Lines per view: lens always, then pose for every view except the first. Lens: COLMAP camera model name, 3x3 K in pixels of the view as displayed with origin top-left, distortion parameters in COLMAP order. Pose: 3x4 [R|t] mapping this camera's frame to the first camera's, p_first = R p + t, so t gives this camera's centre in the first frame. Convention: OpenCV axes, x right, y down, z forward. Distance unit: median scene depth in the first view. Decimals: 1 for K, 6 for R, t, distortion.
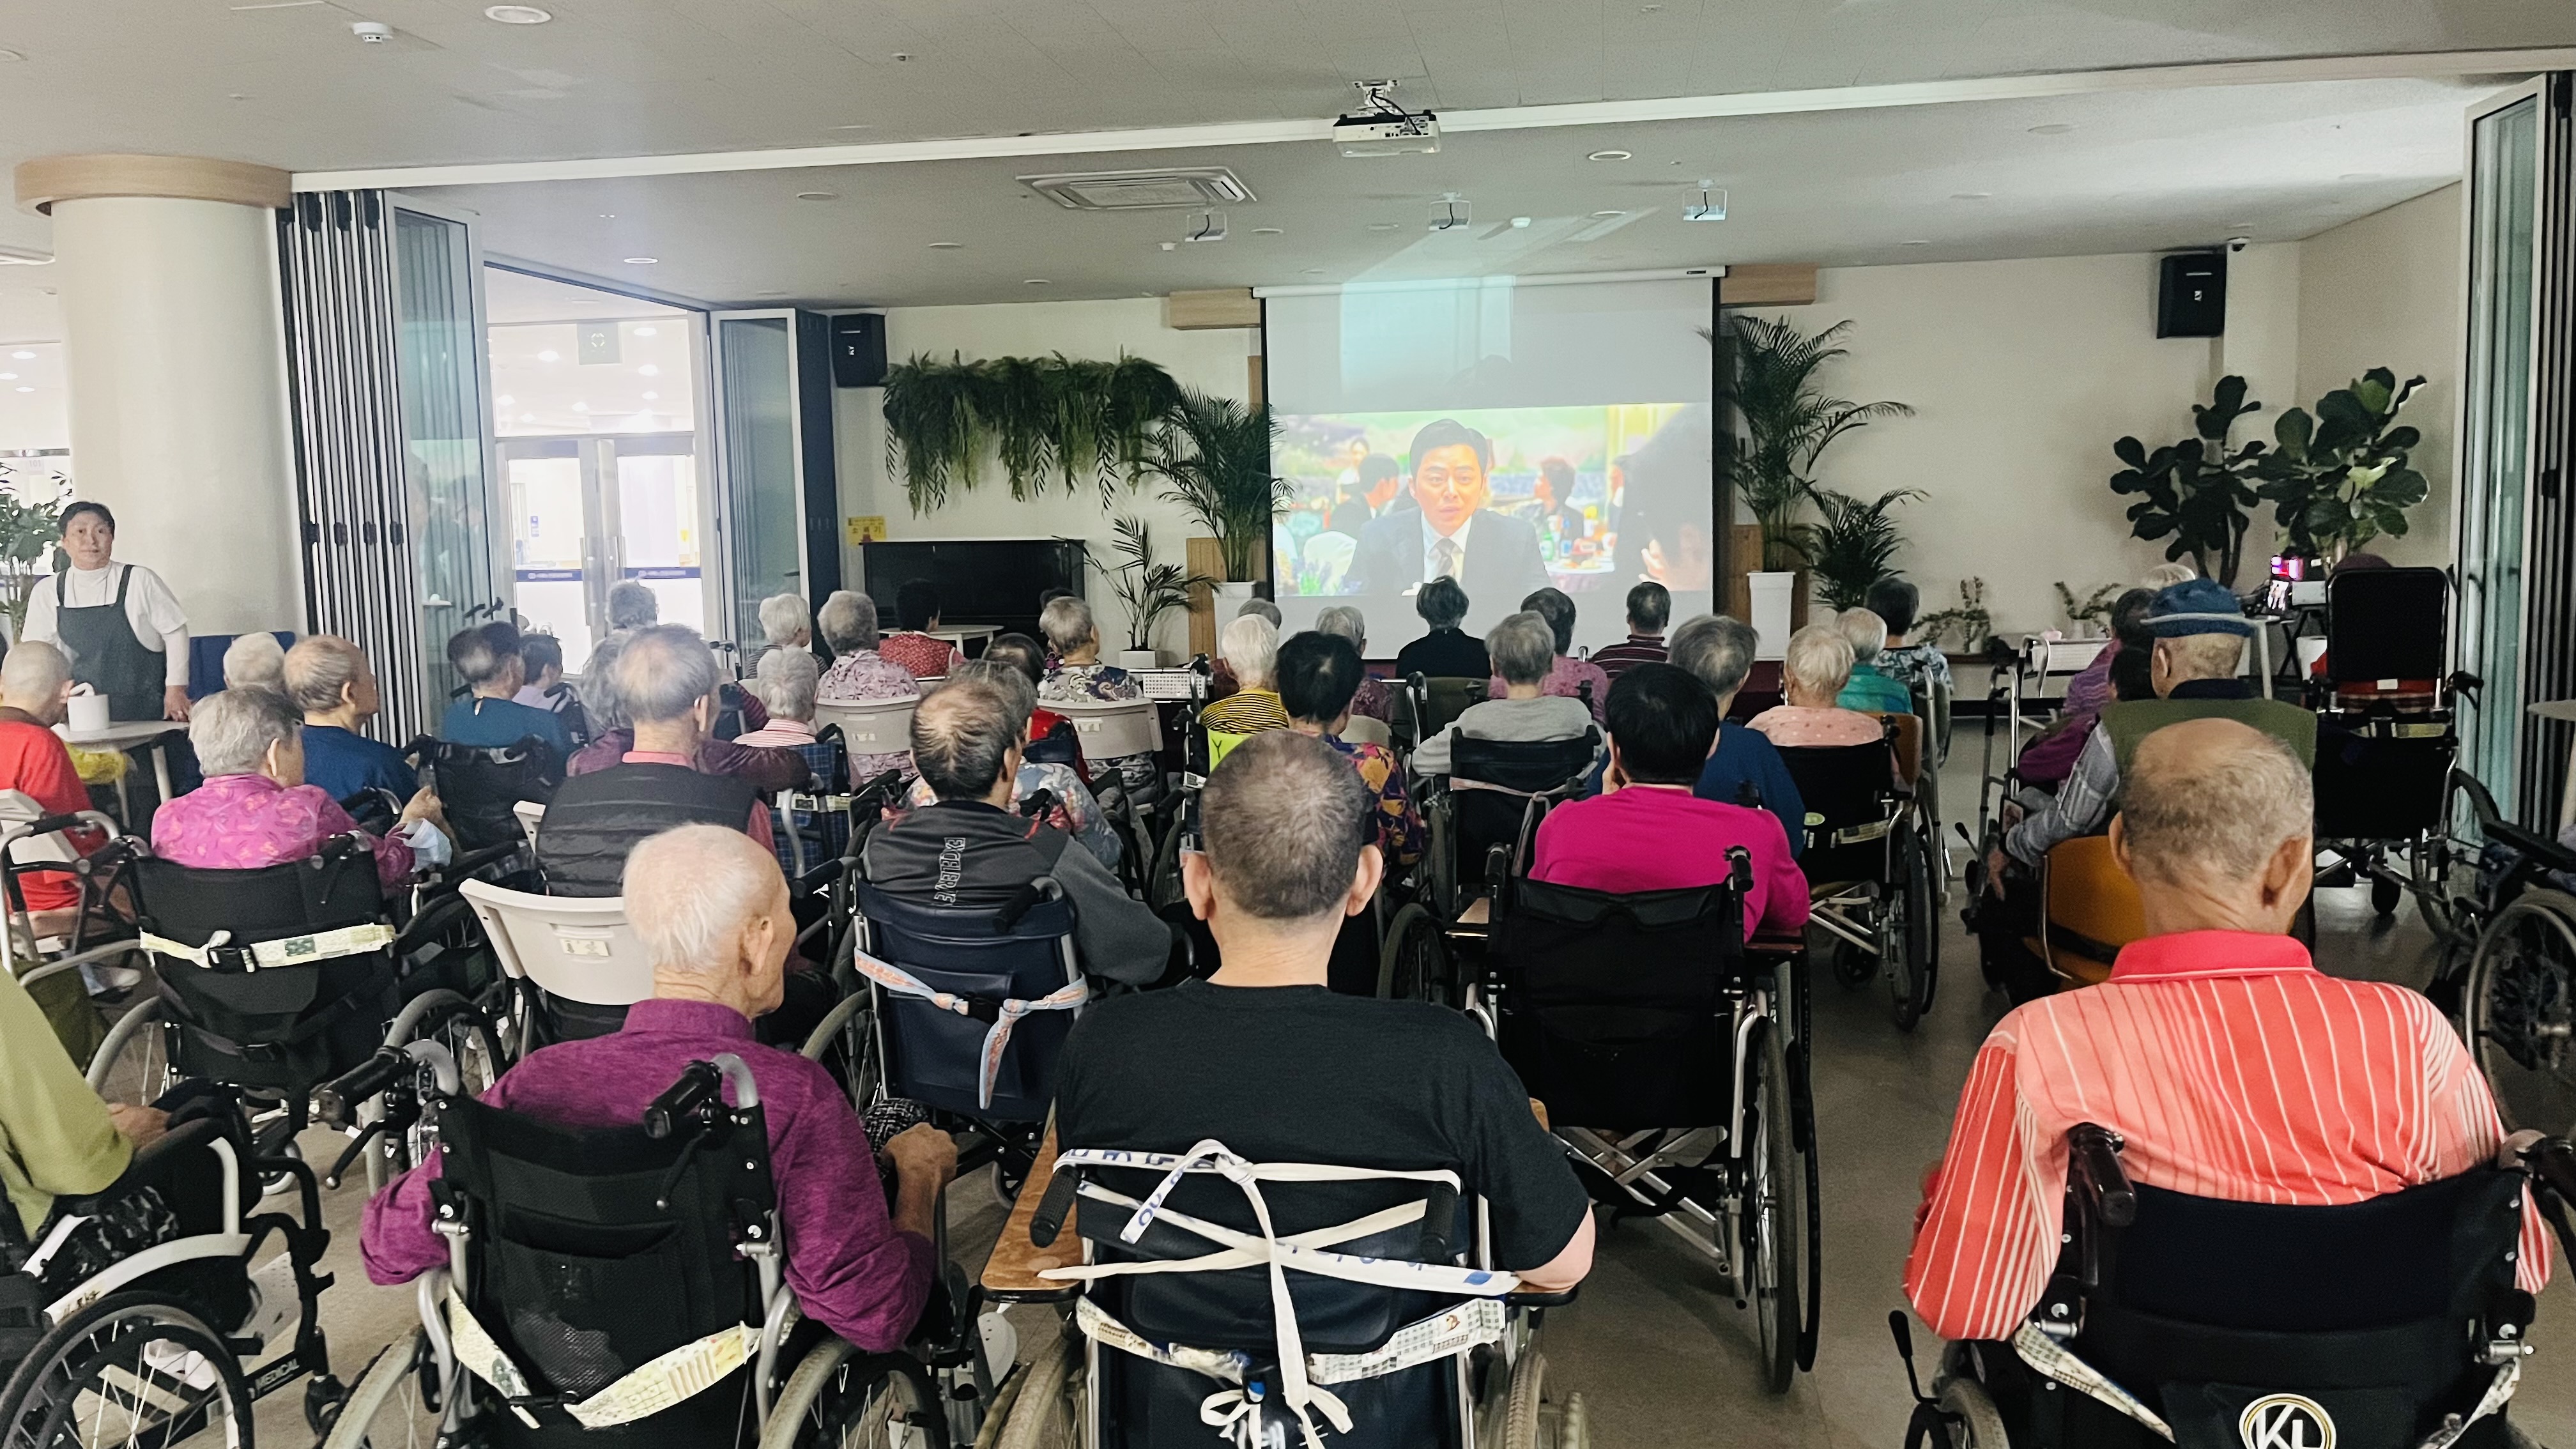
lens RADIAL K [[2061.3, 0, 1247.1], [0, 2061.3, 783.9], [0, 0, 1]] dist [0.055671, -0.074261]
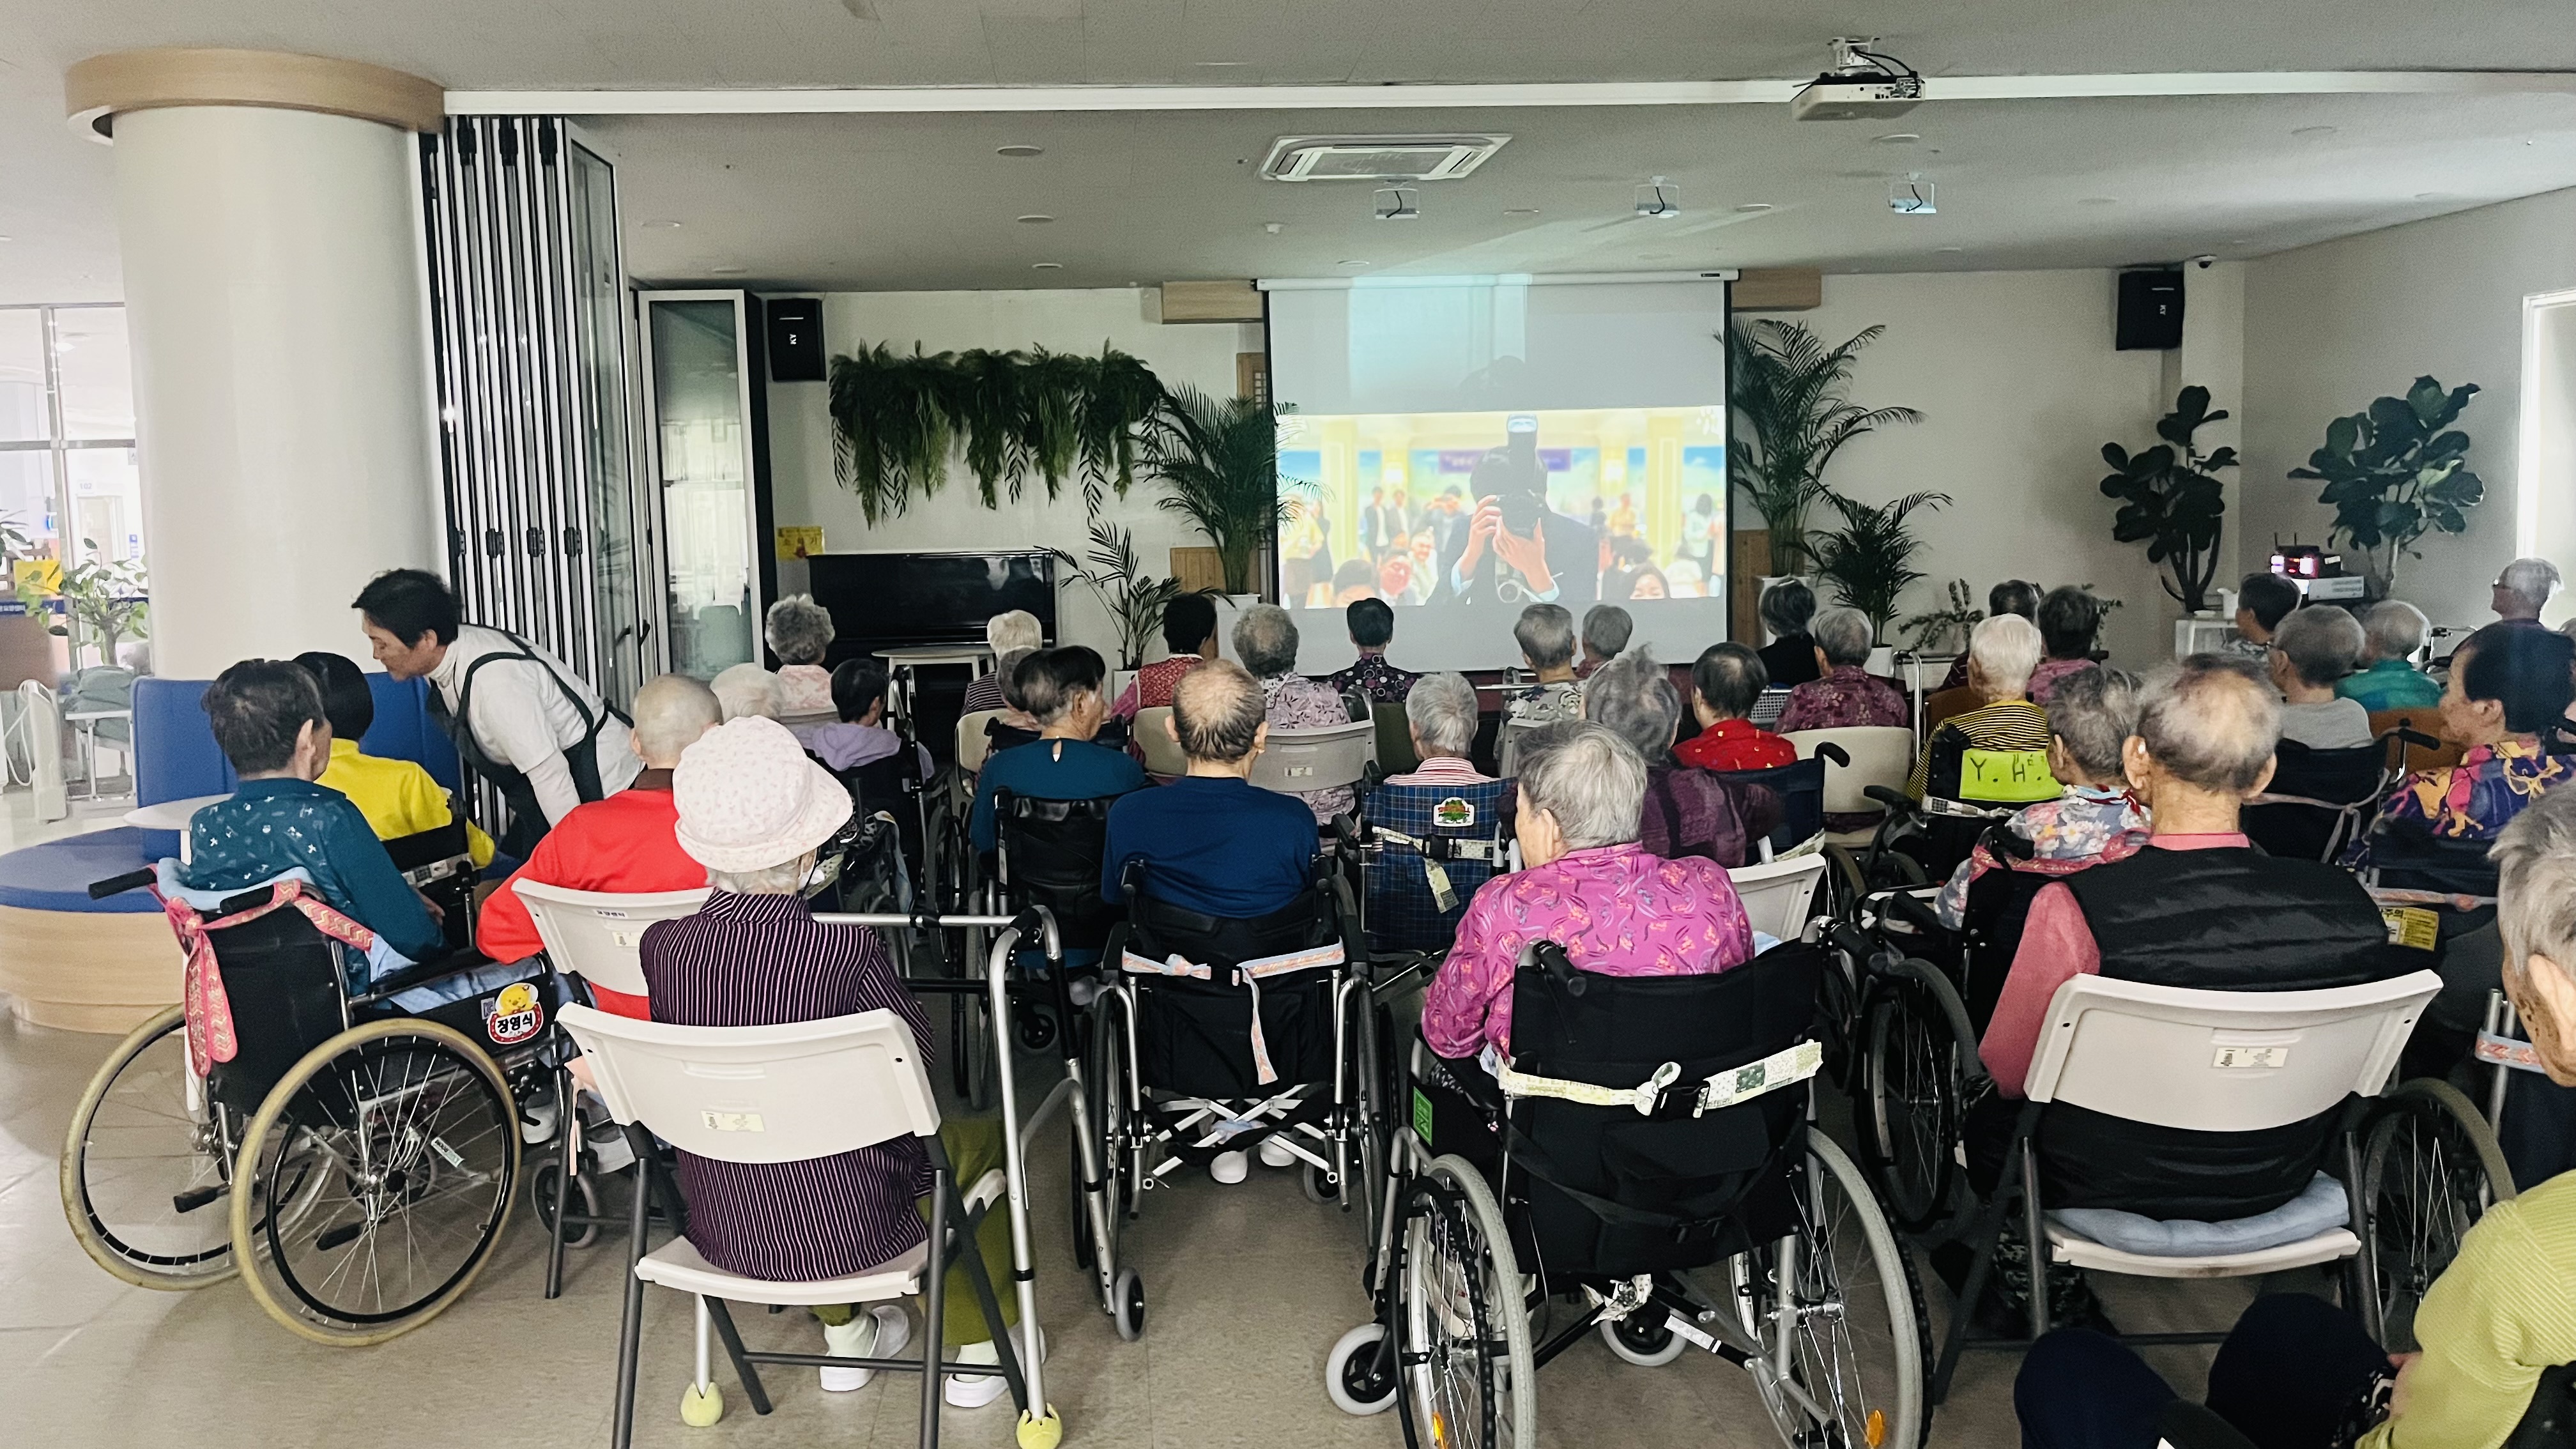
lens RADIAL K [[2047.9, 0, 1257.8], [0, 2047.9, 777.5], [0, 0, 1]] dist [0.057992, -0.075427]
pose [[0.965164, -0.035981, 0.259161, -0.255787], [0.038977, 0.999219, -0.006431, -0.009304], [-0.258727, 0.016308, 0.965813, 0.109991]]
